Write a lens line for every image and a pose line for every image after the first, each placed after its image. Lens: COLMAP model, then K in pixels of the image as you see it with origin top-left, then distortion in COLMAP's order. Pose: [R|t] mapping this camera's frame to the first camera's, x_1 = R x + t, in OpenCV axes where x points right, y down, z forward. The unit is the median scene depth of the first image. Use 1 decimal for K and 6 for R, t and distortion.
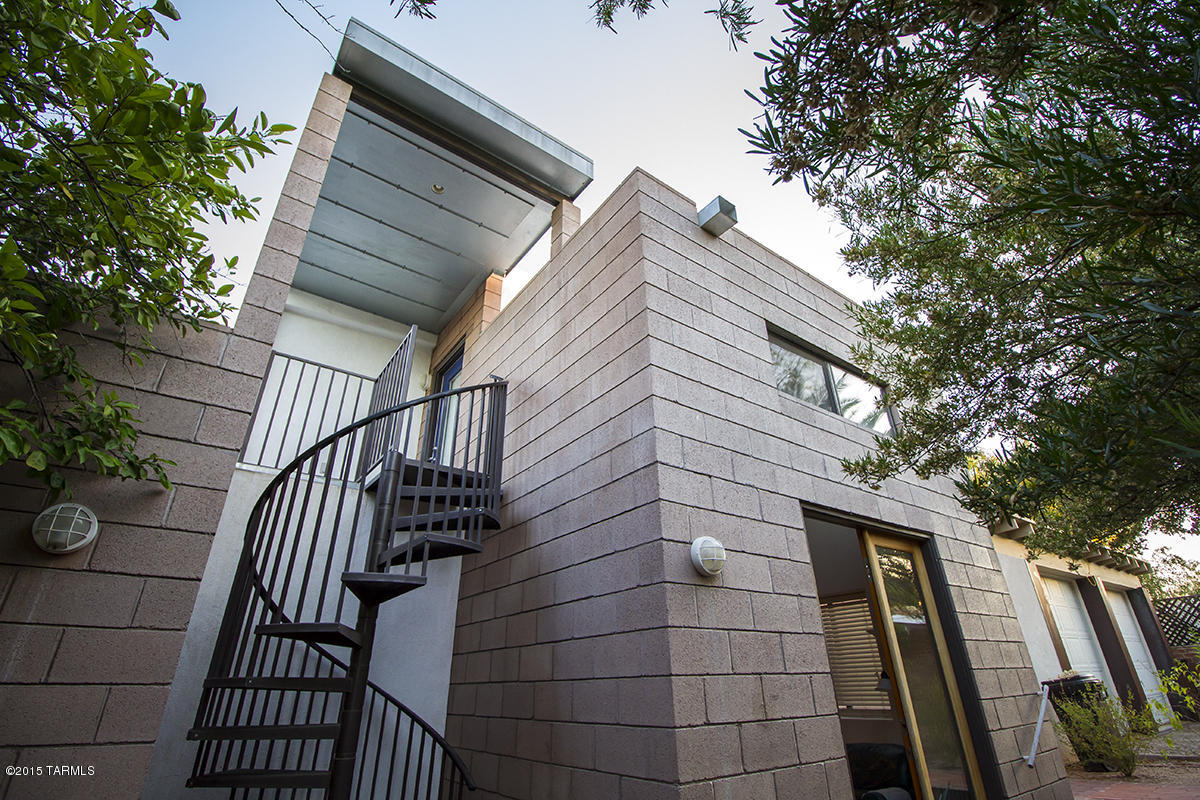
lens RADIAL K [[551.0, 0, 604.9], [0, 551.0, 396.9], [0, 0, 1]] dist [0.000601, -0.013608]
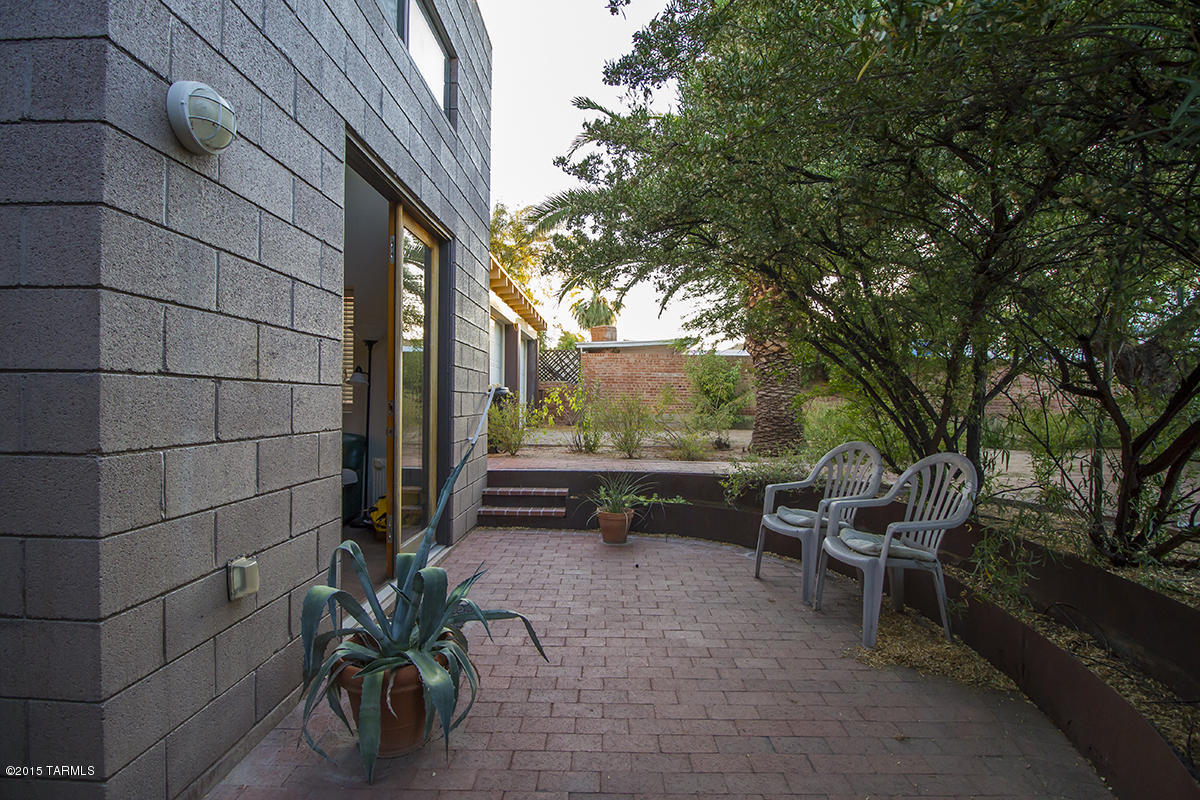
lens RADIAL K [[550.8, 0, 602.9], [0, 550.8, 408.7], [0, 0, 1]] dist [0.000288, -0.013884]
pose [[0.600110, 0.019321, 0.799684, -0.006348], [-0.393420, 0.877568, 0.274033, 0.211219], [-0.696483, -0.479062, 0.534239, 0.245523]]
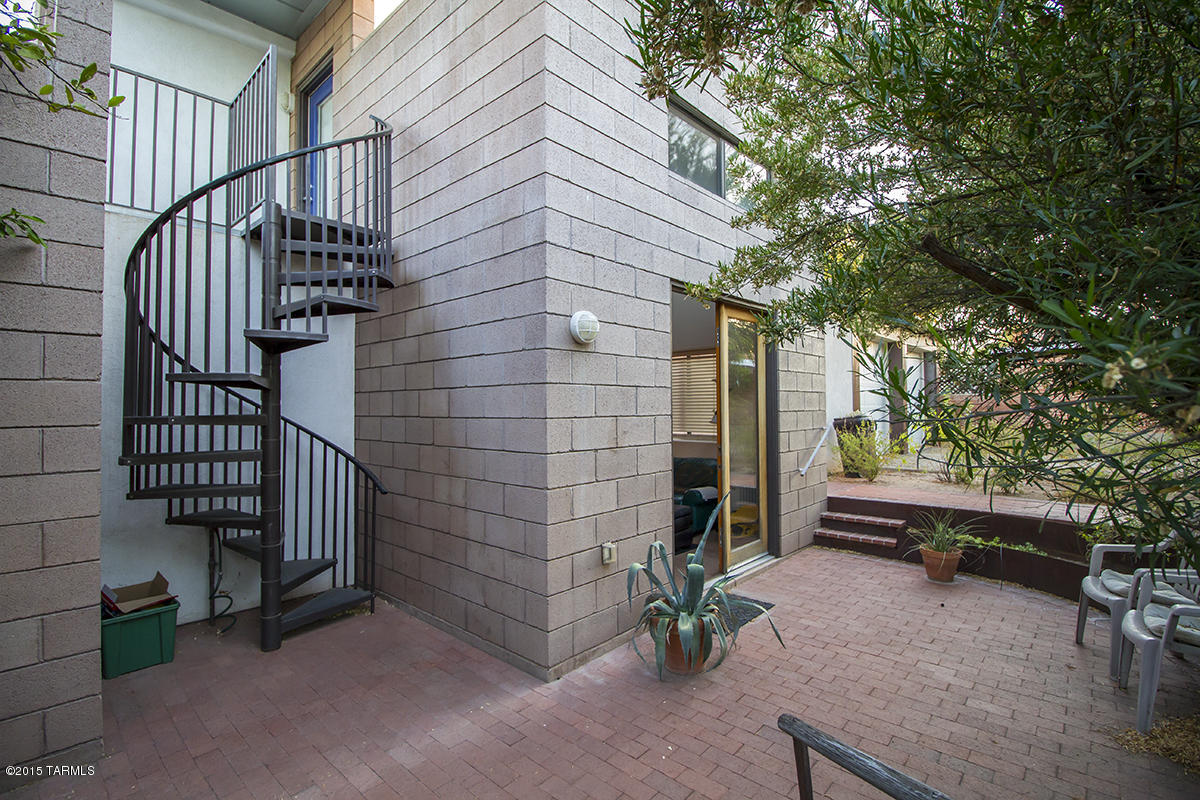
lens RADIAL K [[551.0, 0, 604.9], [0, 551.0, 396.9], [0, 0, 1]] dist [0.000601, -0.013608]
pose [[0.980254, 0.017064, 0.197006, 0.000596], [-0.102907, 0.894756, 0.434537, -0.084543], [-0.168857, -0.446230, 0.878844, -0.096858]]
